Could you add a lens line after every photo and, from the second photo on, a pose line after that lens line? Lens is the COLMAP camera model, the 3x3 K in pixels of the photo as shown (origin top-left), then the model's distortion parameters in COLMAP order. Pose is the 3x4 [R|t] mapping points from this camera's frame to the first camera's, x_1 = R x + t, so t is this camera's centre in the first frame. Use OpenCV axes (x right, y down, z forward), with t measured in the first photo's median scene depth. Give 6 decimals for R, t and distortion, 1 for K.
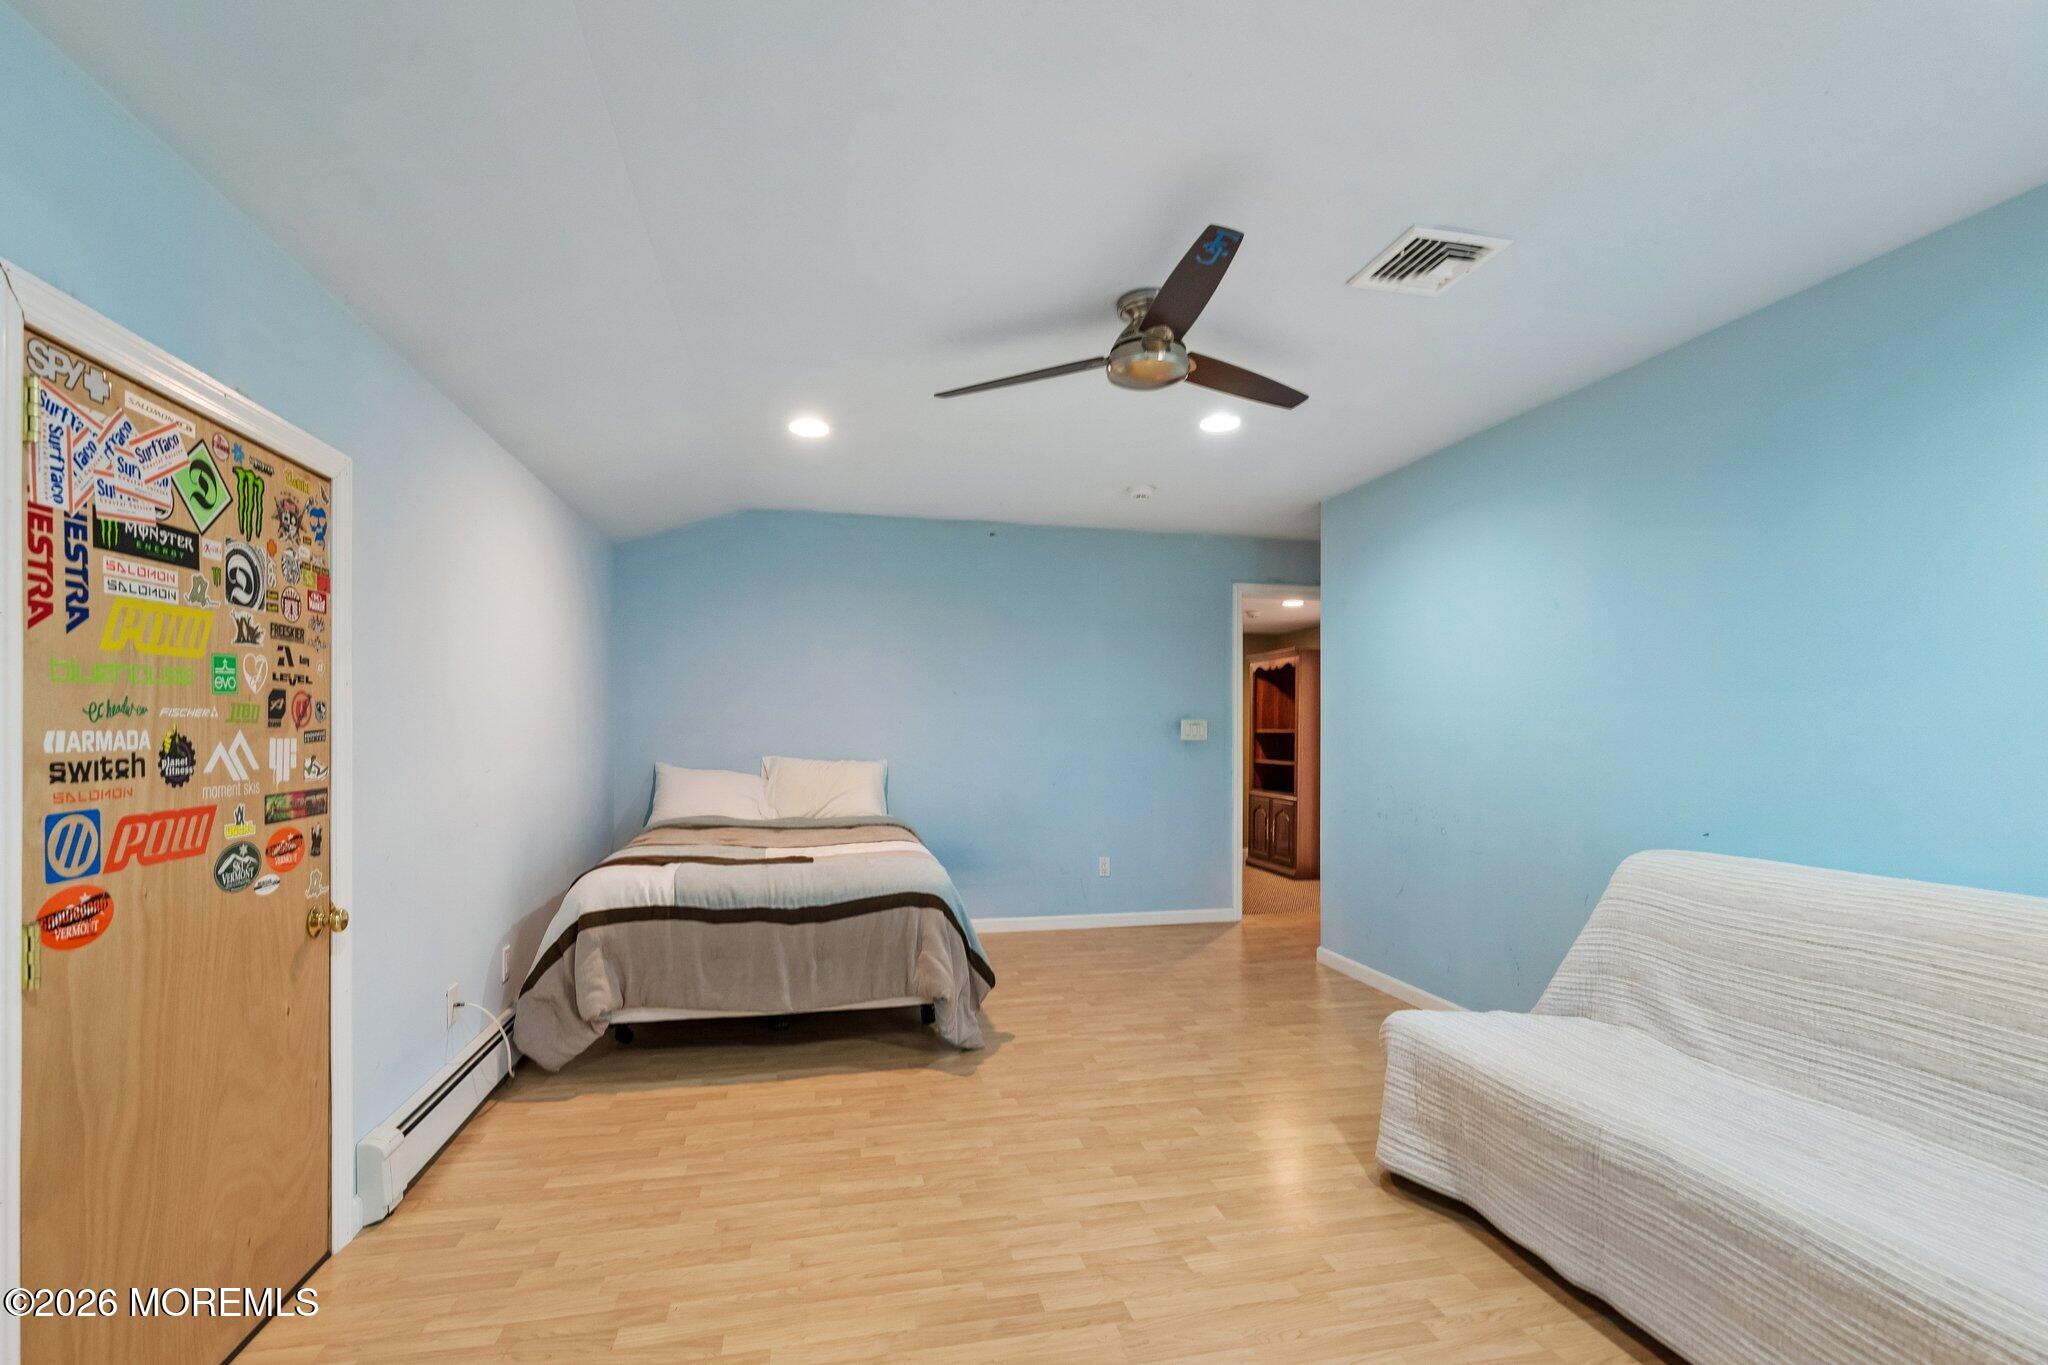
lens RADIAL K [[898.4, 0, 1020.4], [0, 898.4, 723.3], [0, 0, 1]] dist [-0.000423, -0.000204]
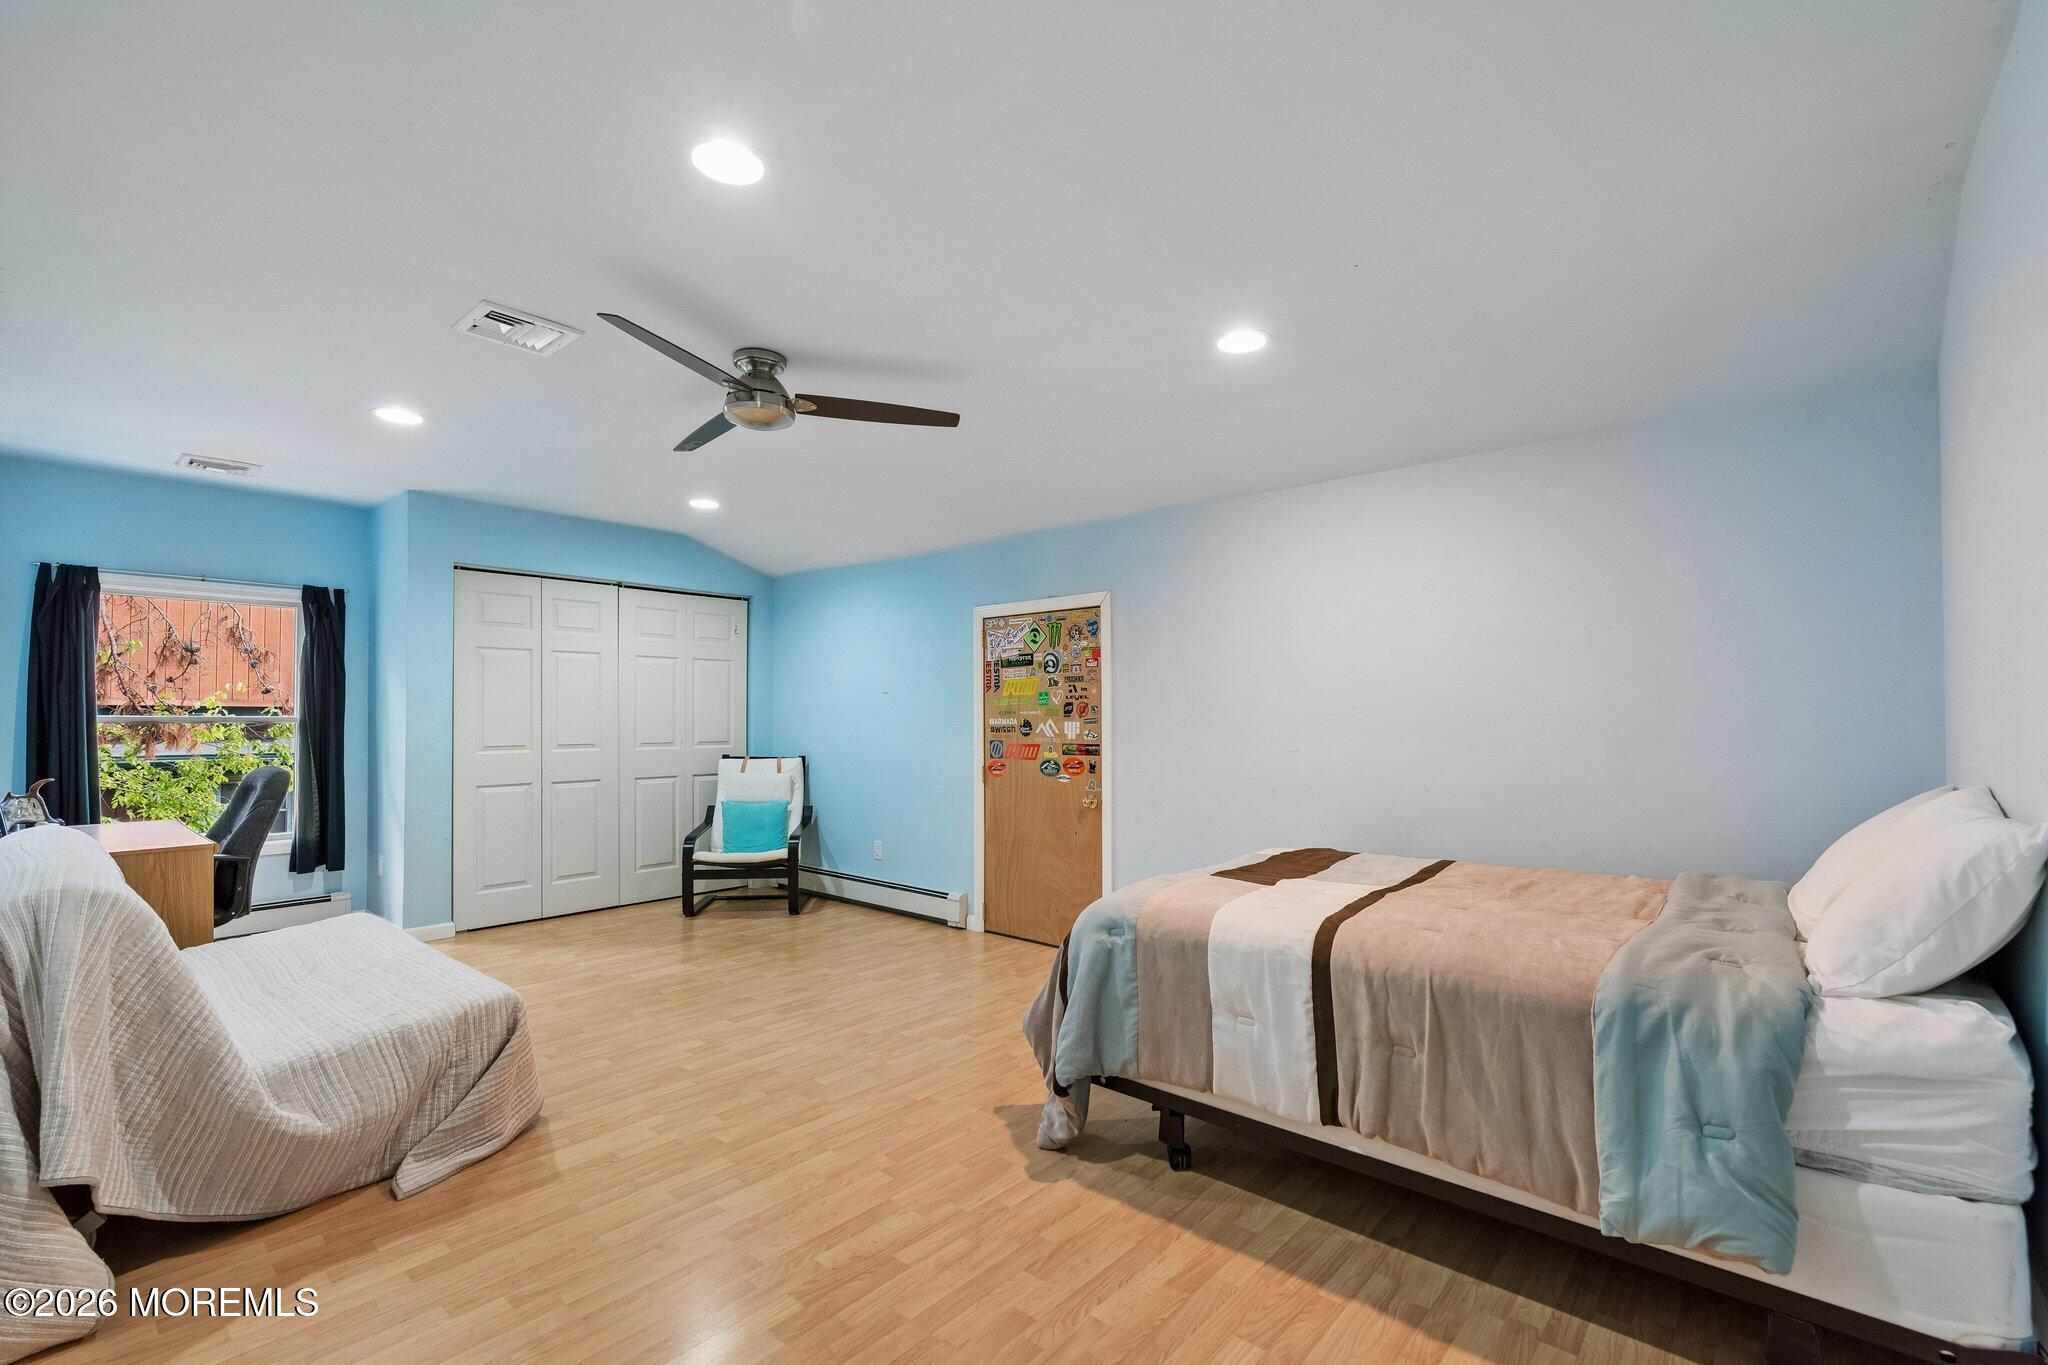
lens RADIAL K [[895.0, 0, 1026.0], [0, 895.0, 697.8], [0, 0, 1]] dist [0.000780, 0.000048]
pose [[-0.808210, -0.020641, -0.588532, 0.757492], [-0.000170, 0.999394, -0.034817, 0.037680], [0.588894, -0.028039, -0.807724, 2.977800]]
